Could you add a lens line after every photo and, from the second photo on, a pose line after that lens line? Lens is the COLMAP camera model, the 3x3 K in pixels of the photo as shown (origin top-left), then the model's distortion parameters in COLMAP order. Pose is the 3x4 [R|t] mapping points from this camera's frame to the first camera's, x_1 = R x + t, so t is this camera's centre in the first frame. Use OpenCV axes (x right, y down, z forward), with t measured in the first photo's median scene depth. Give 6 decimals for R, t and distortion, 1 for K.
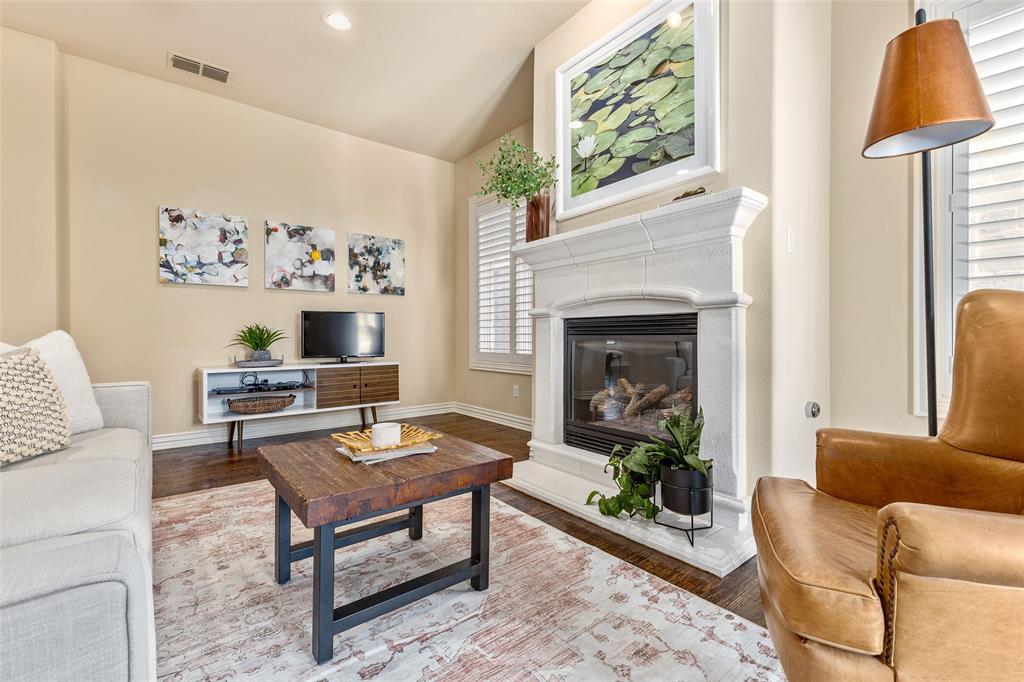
lens RADIAL K [[444.3, 0, 509.1], [0, 444.3, 336.7], [0, 0, 1]] dist [-0.001203, 0.000165]
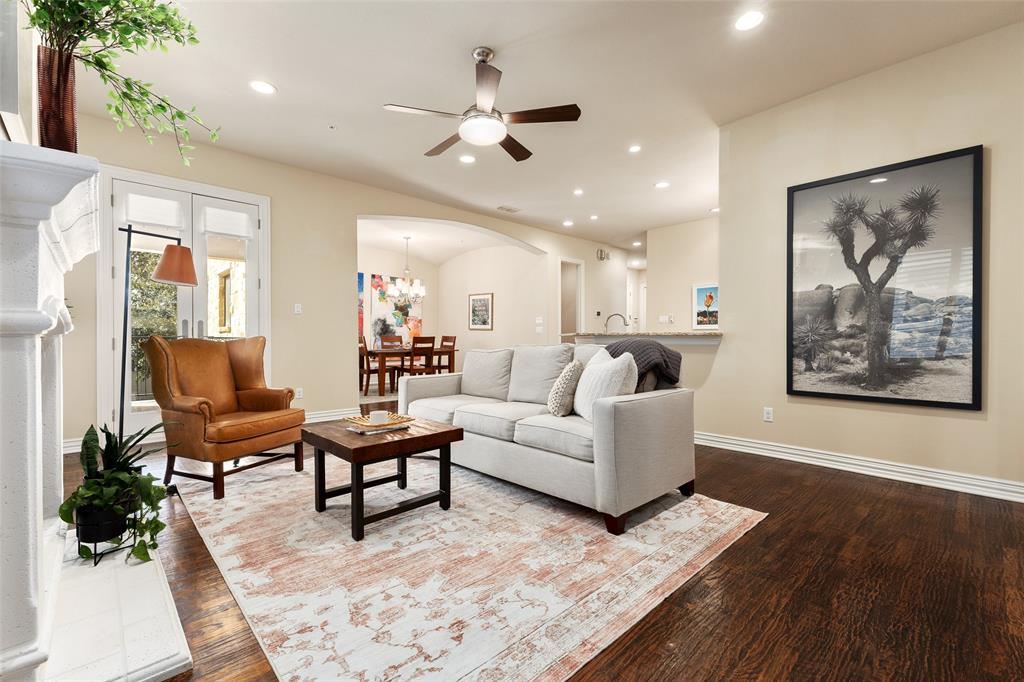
lens RADIAL K [[444.3, 0, 507.8], [0, 444.3, 338.0], [0, 0, 1]] dist [-0.001203, 0.000165]
pose [[-0.997009, 0.001379, -0.077278, -0.512126], [0.000499, 0.999935, 0.011409, -0.069860], [0.077289, 0.011336, -0.996944, 2.179004]]
